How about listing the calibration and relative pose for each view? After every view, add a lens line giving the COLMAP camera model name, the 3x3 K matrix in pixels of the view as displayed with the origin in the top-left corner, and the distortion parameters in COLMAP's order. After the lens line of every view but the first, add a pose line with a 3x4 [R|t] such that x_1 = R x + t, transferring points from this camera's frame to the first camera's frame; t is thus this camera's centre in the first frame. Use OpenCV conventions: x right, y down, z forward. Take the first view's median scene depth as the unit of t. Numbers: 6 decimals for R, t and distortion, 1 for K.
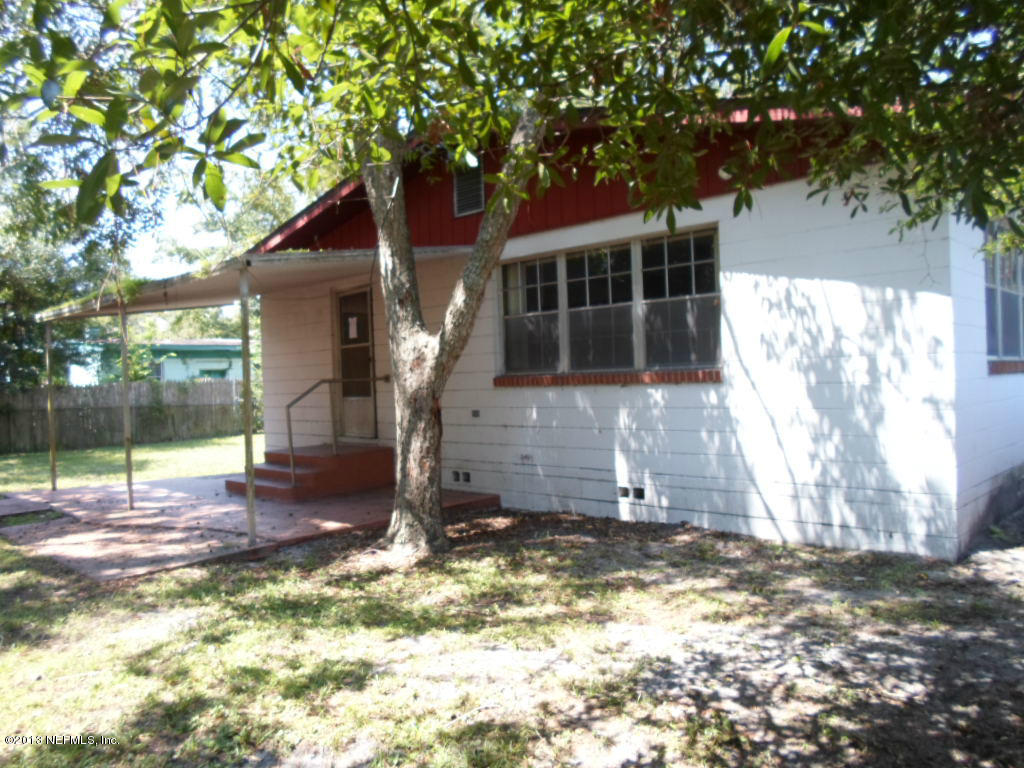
lens RADIAL K [[795.8, 0, 506.9], [0, 795.8, 386.6], [0, 0, 1]] dist [-0.032862, -0.000234]
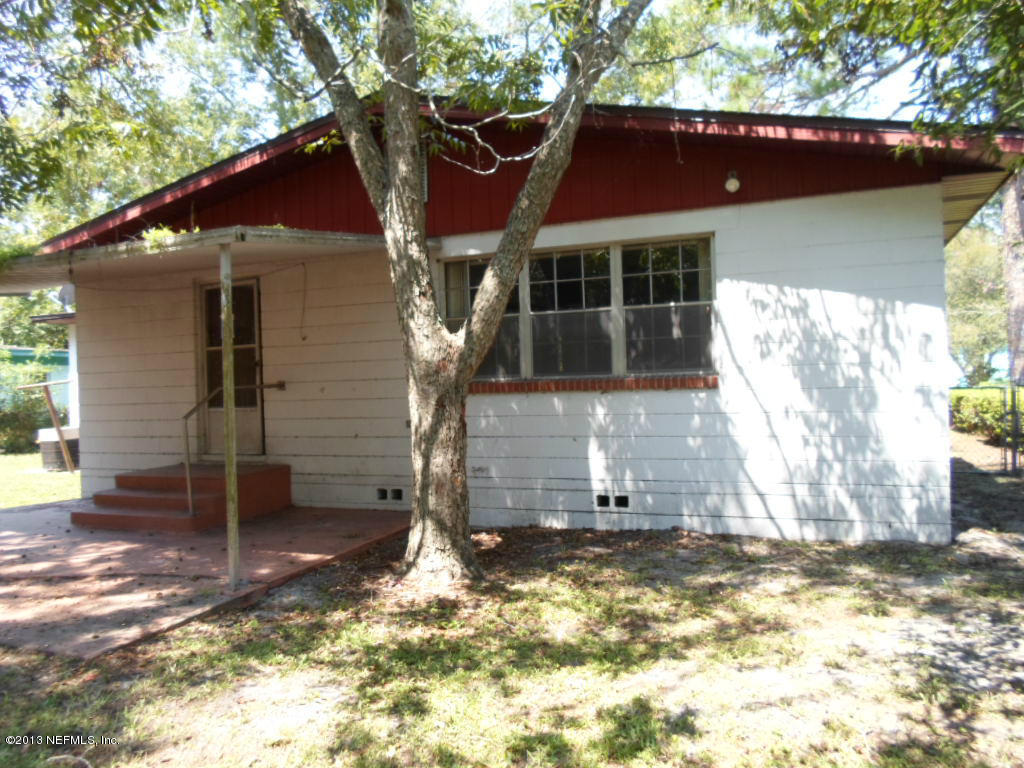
lens RADIAL K [[795.8, 0, 506.9], [0, 795.8, 386.6], [0, 0, 1]] dist [-0.032862, -0.000234]
pose [[0.925746, 0.003838, 0.378125, -0.337327], [0.005160, 0.999727, -0.022779, 0.014098], [-0.378110, 0.023039, 0.925474, 0.140796]]
